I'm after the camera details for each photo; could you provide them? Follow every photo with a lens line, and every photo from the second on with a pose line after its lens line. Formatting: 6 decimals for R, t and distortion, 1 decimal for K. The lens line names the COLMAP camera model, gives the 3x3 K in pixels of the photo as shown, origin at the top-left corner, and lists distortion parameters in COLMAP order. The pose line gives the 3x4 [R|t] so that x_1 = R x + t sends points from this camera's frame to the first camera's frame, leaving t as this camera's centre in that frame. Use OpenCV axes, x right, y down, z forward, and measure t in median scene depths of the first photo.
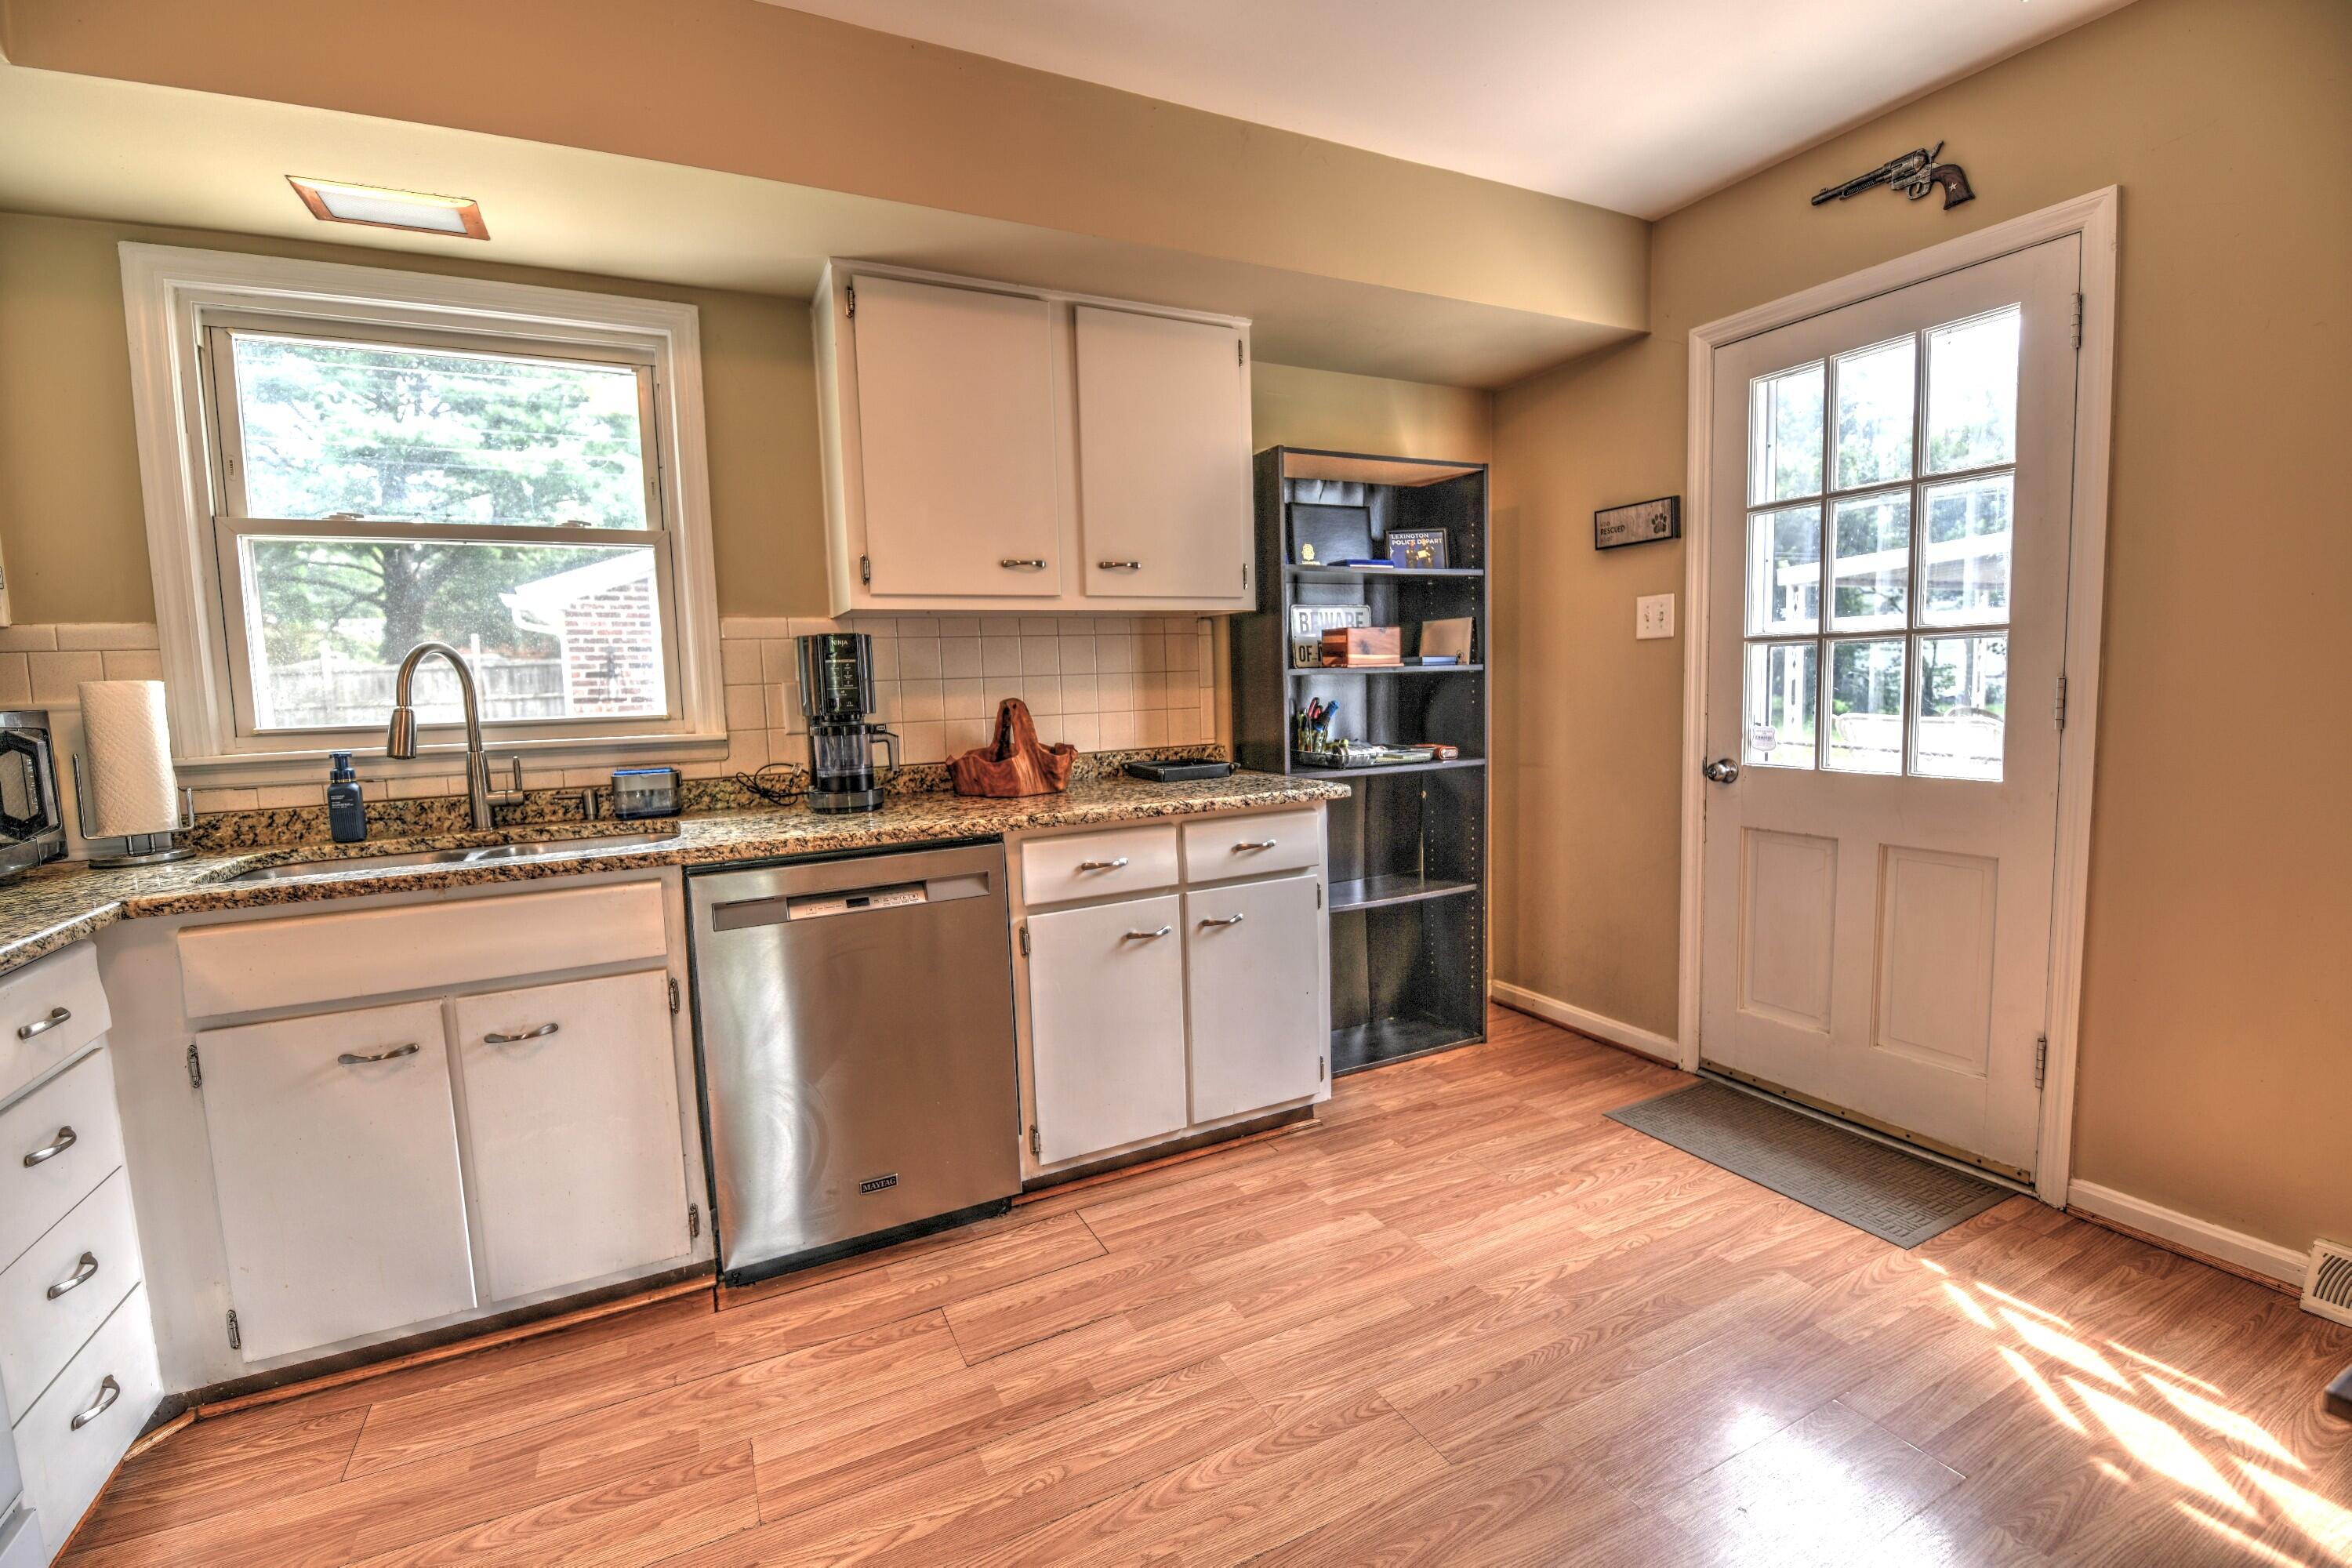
lens RADIAL K [[1014.7, 0, 1174.7], [0, 1014.7, 780.9], [0, 0, 1]] dist [-0.022714, -0.000918]
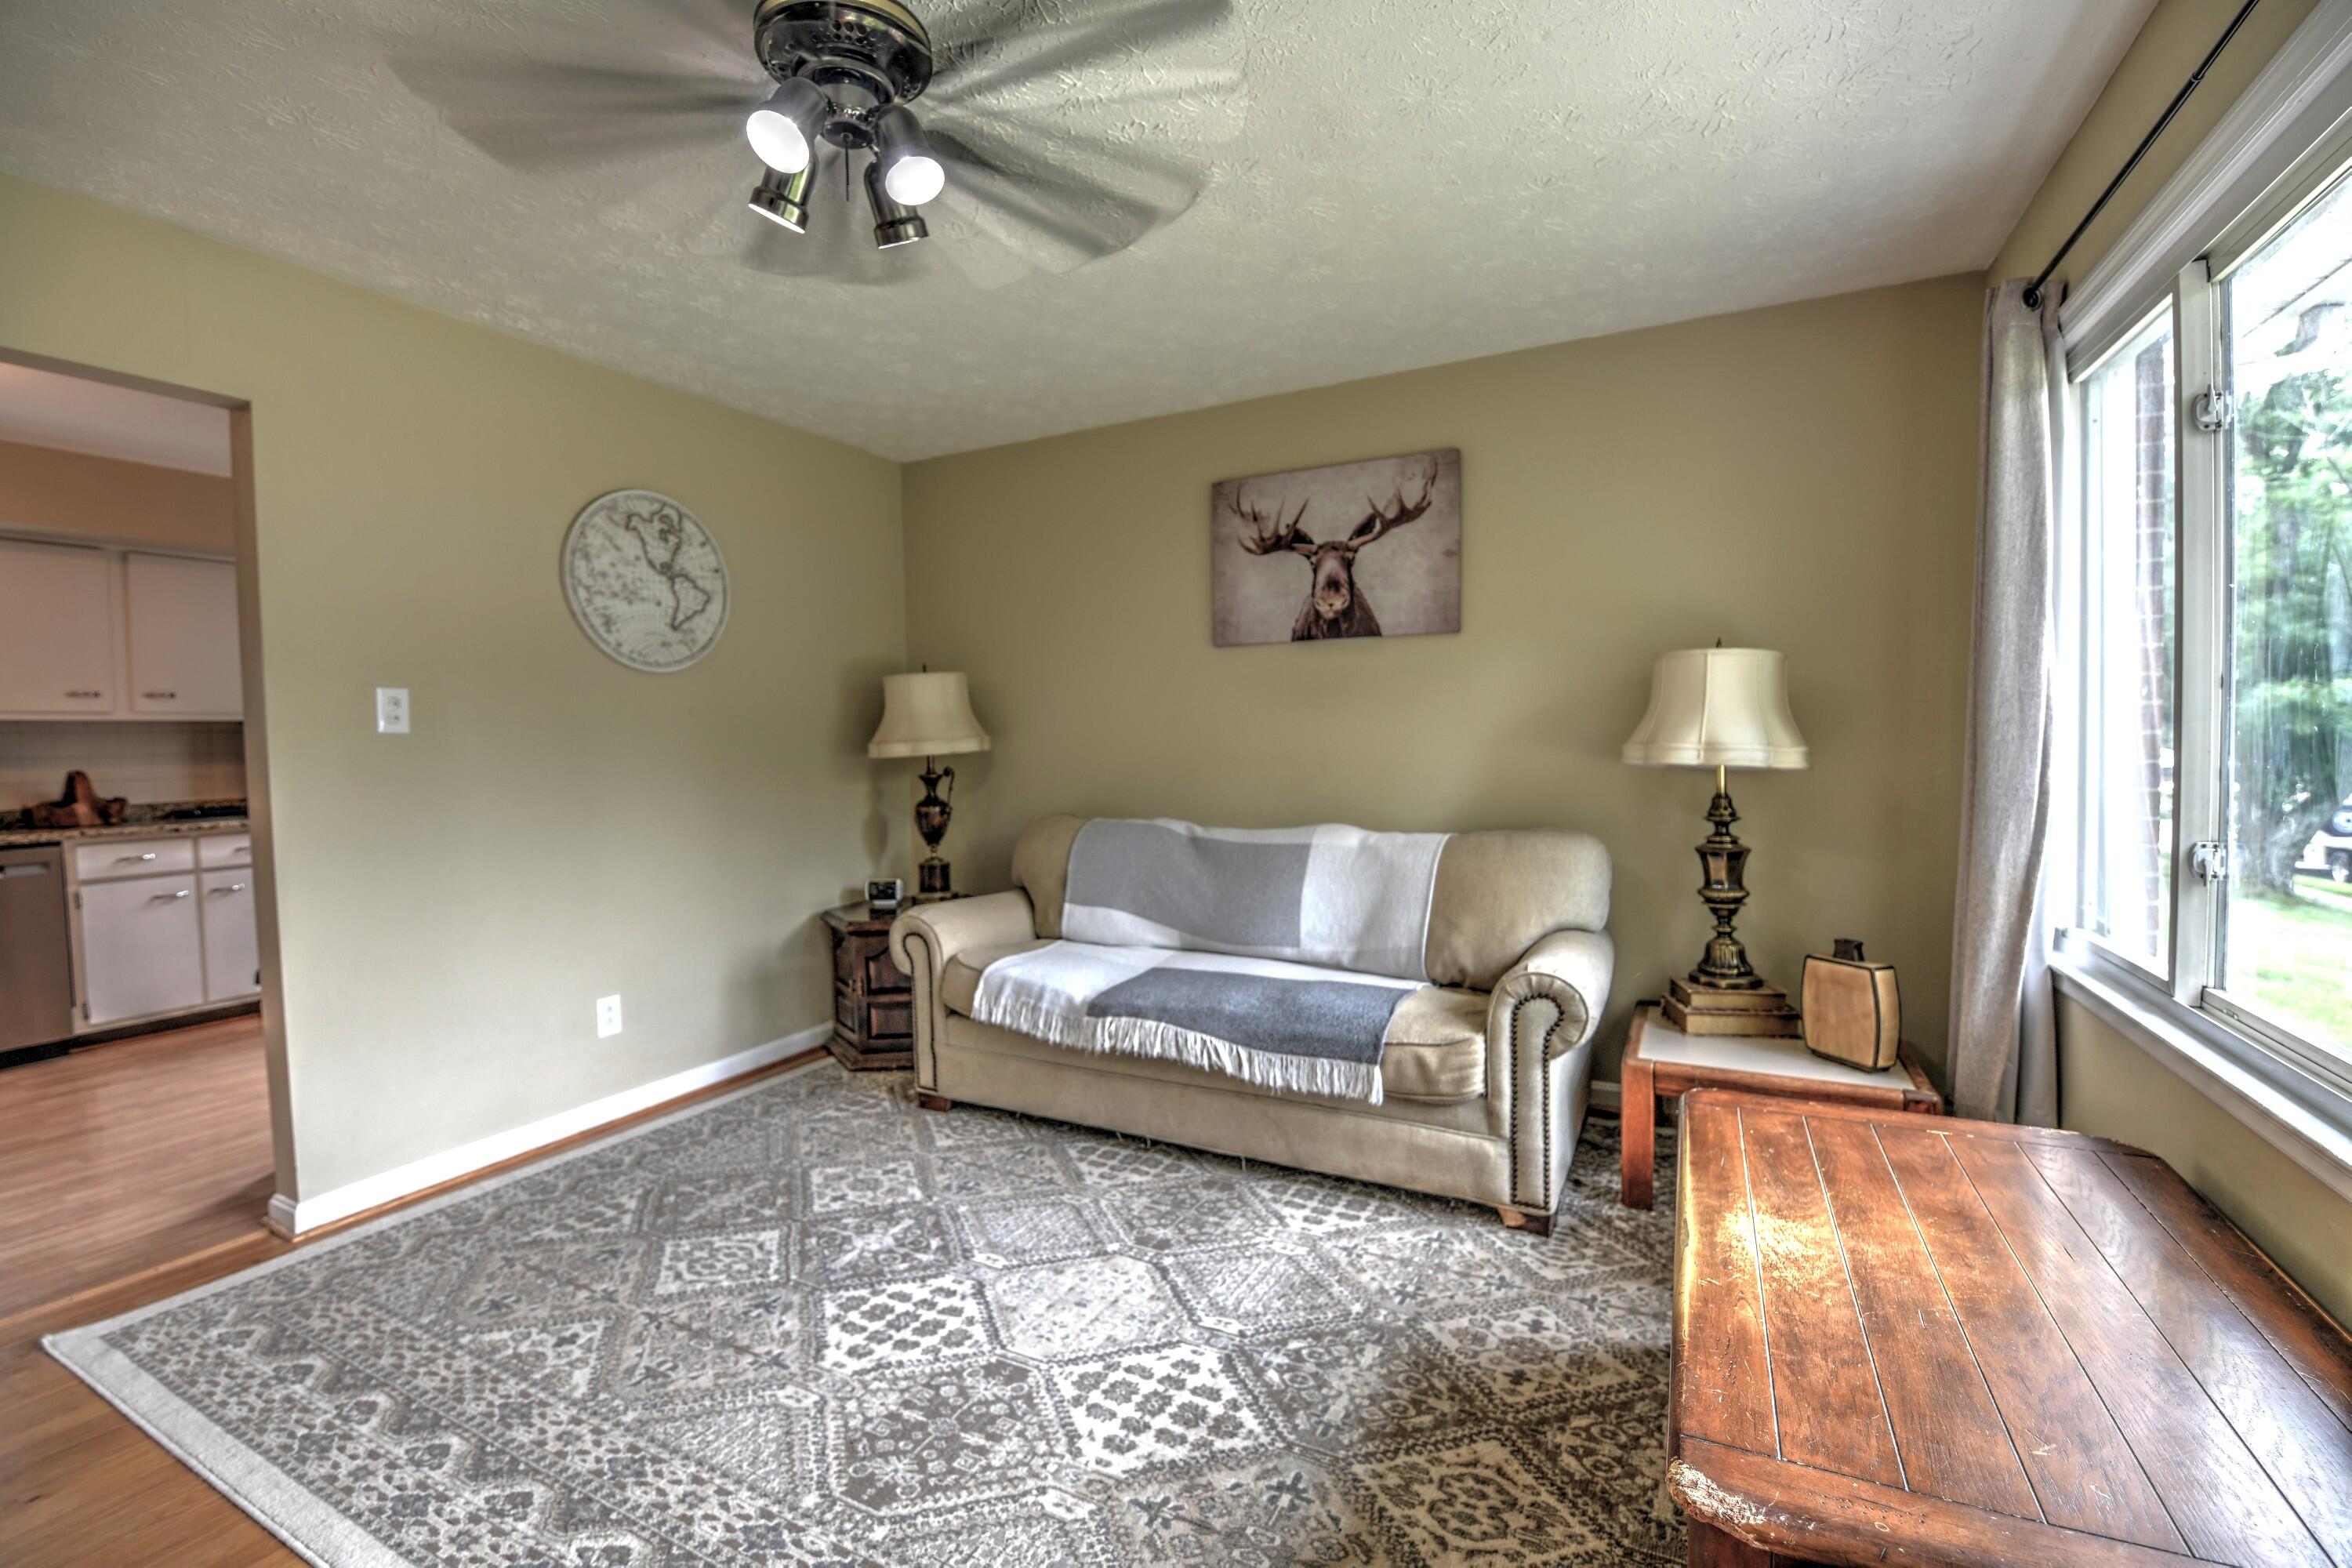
lens RADIAL K [[1014.7, 0, 1174.2], [0, 1014.7, 779.3], [0, 0, 1]] dist [-0.022714, -0.000918]
pose [[0.810166, -0.007421, 0.586154, 0.384109], [0.053183, 0.996727, -0.060888, 0.139572], [-0.583783, 0.080503, 0.807909, -1.489422]]
